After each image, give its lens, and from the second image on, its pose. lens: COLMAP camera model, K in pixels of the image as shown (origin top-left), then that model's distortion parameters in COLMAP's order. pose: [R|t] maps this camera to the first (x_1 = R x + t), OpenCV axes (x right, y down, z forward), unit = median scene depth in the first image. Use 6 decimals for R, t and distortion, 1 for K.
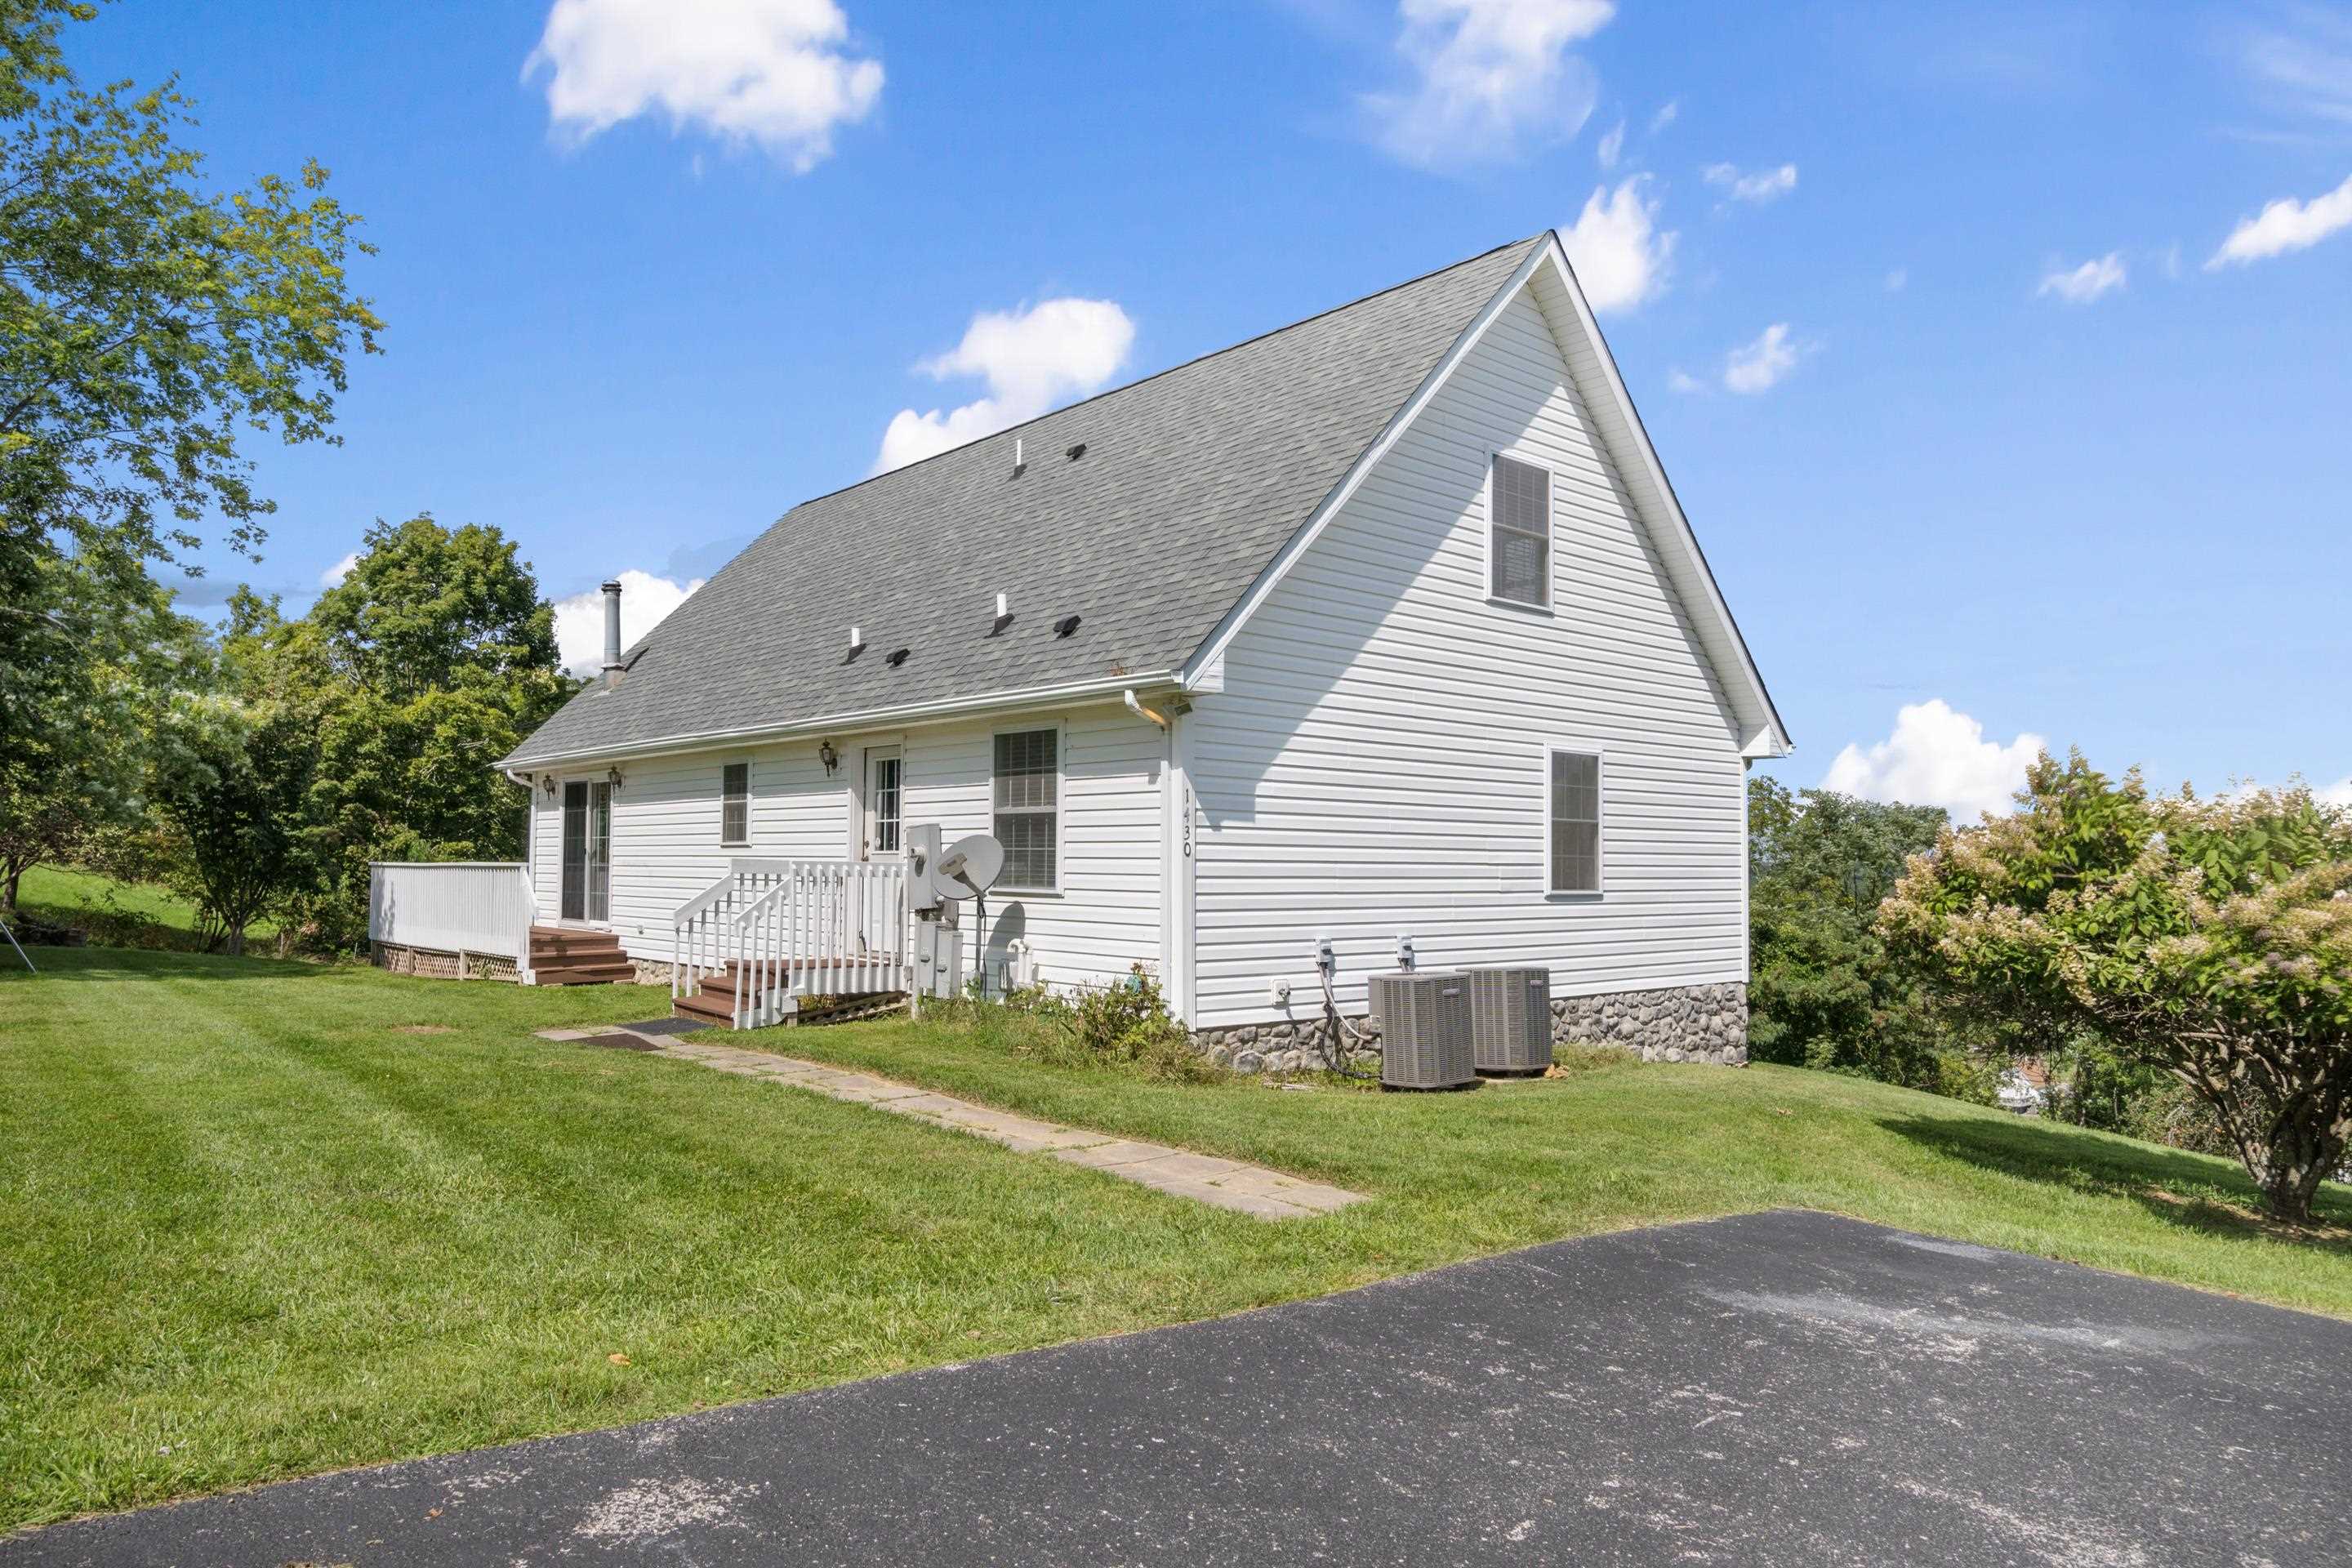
lens RADIAL K [[1539.8, 0, 1170.9], [0, 1539.8, 777.9], [0, 0, 1]] dist [0.037808, 0.001300]
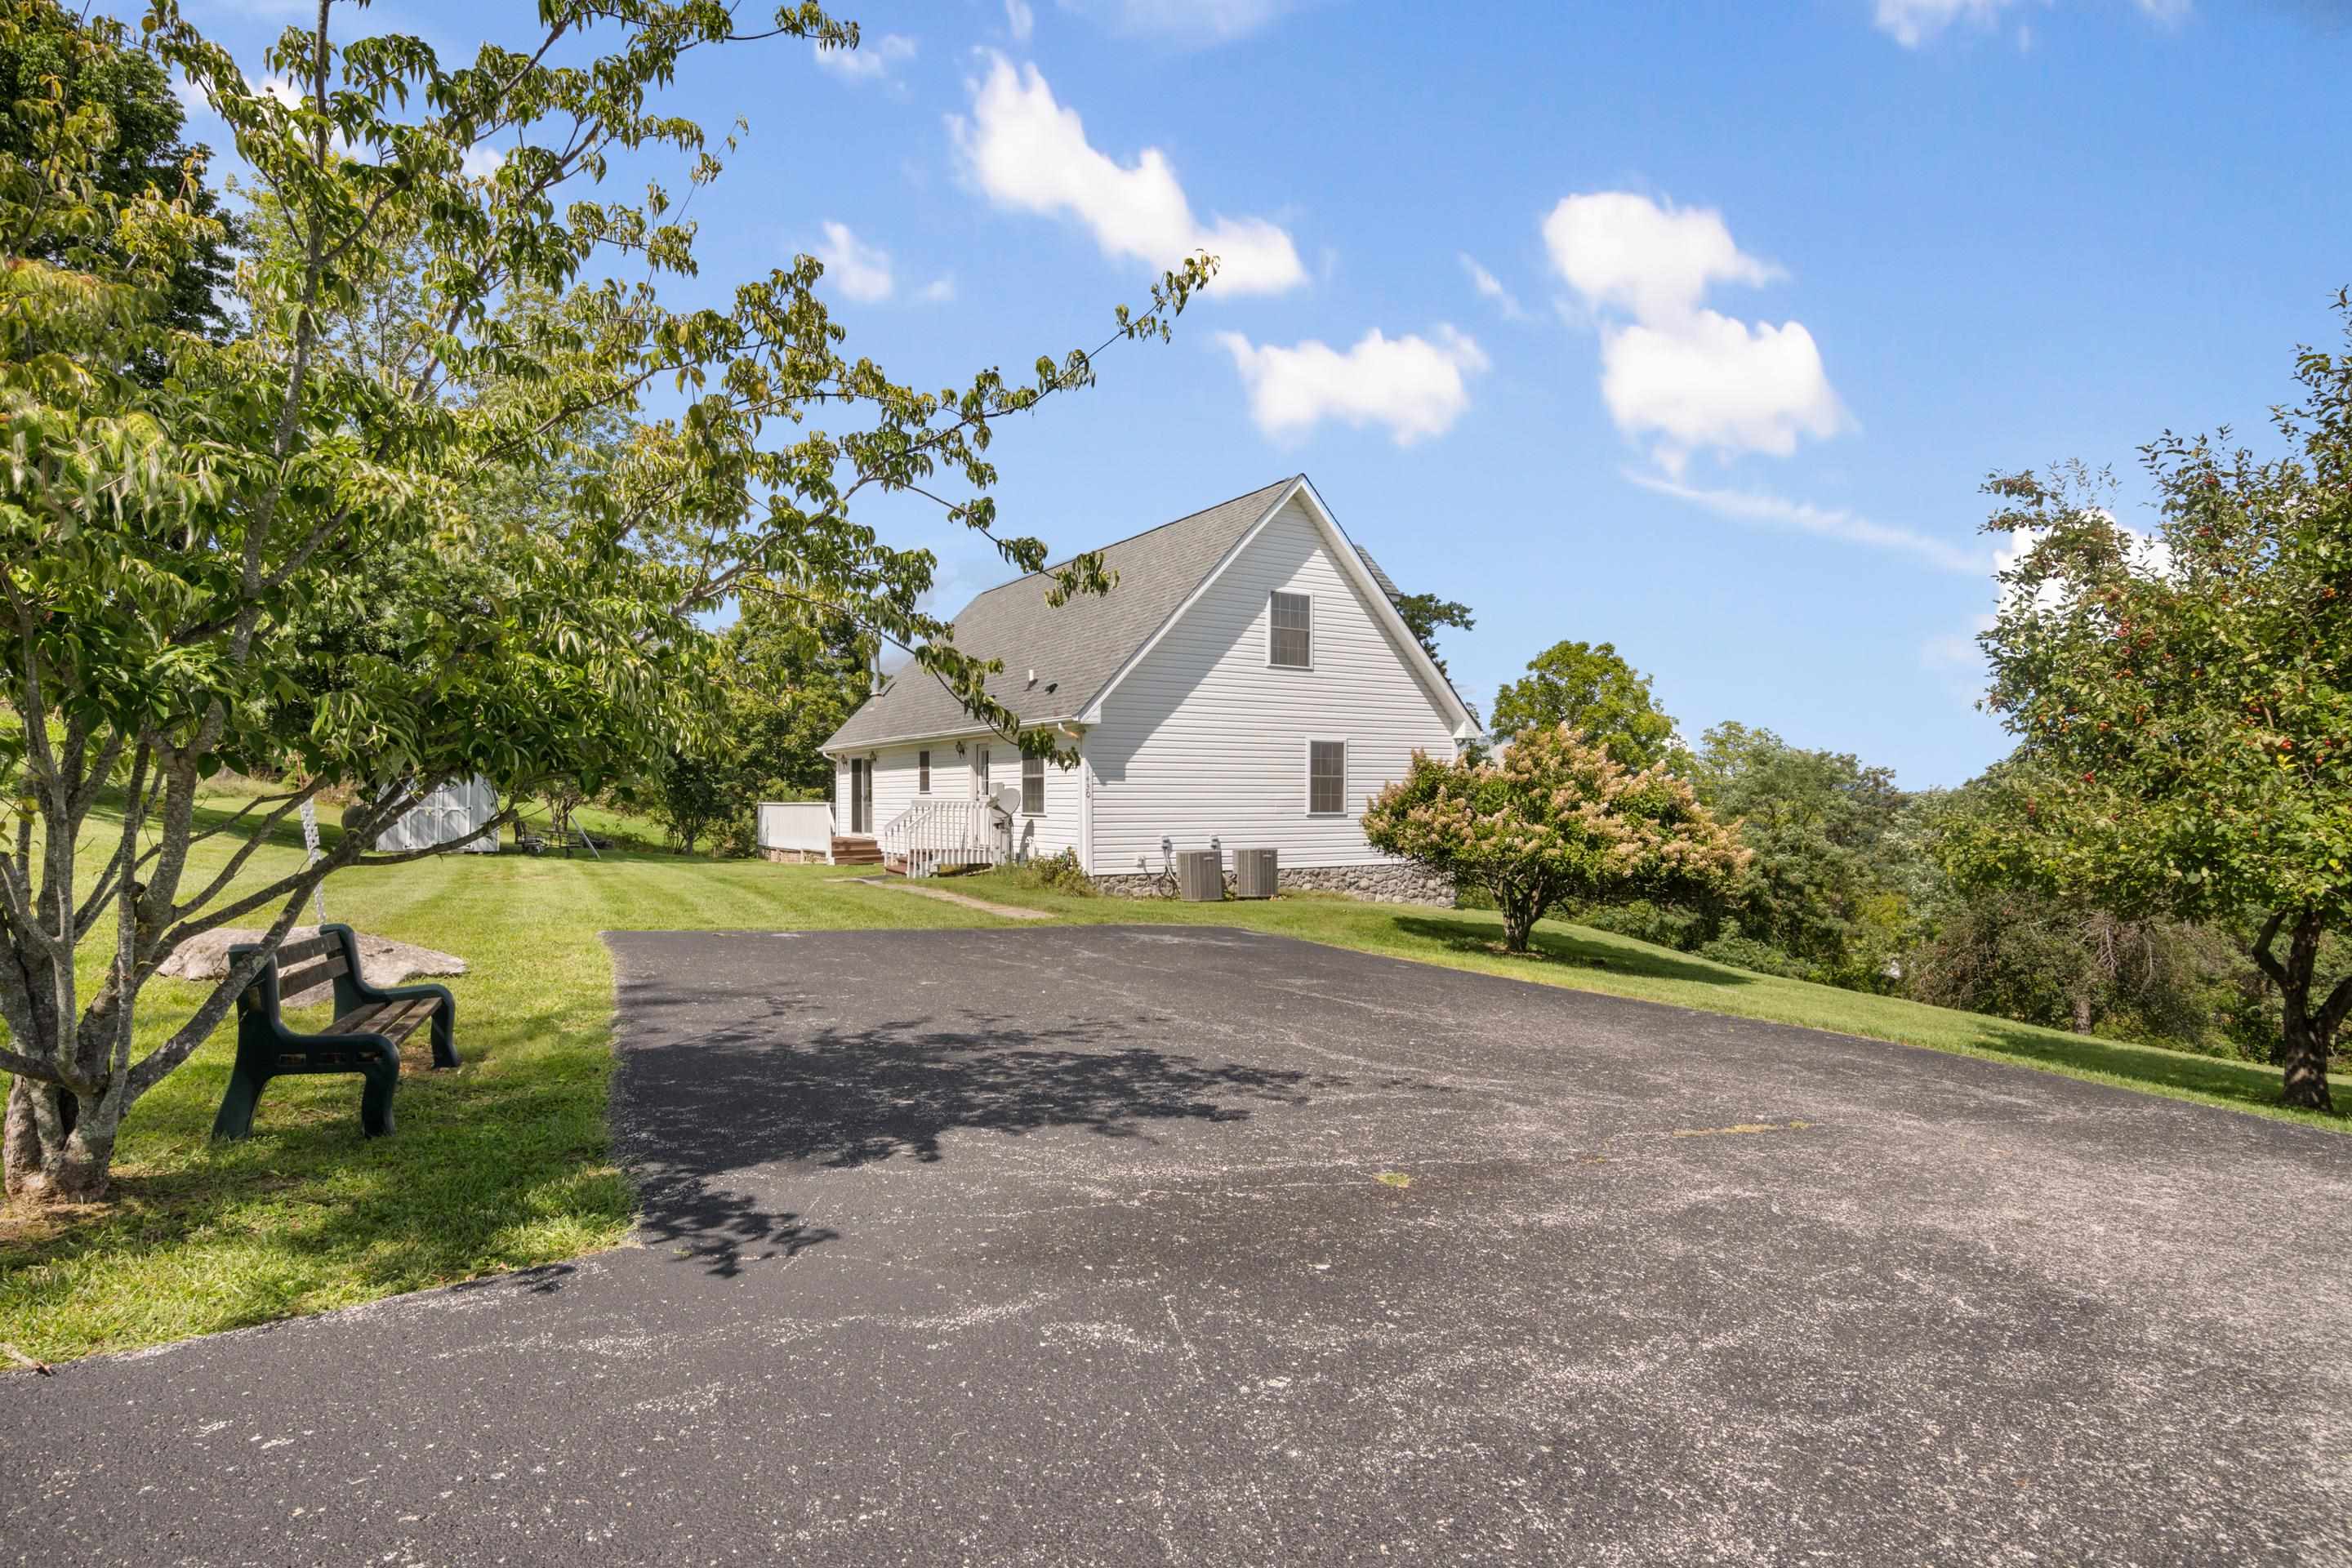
lens RADIAL K [[1311.0, 0, 1174.5], [0, 1311.0, 797.3], [0, 0, 1]] dist [-0.012979, 0.000566]
pose [[0.984759, -0.009579, -0.173658, 0.351128], [0.019074, 0.998408, 0.053087, -0.036134], [0.172873, -0.055590, 0.983374, -0.636419]]
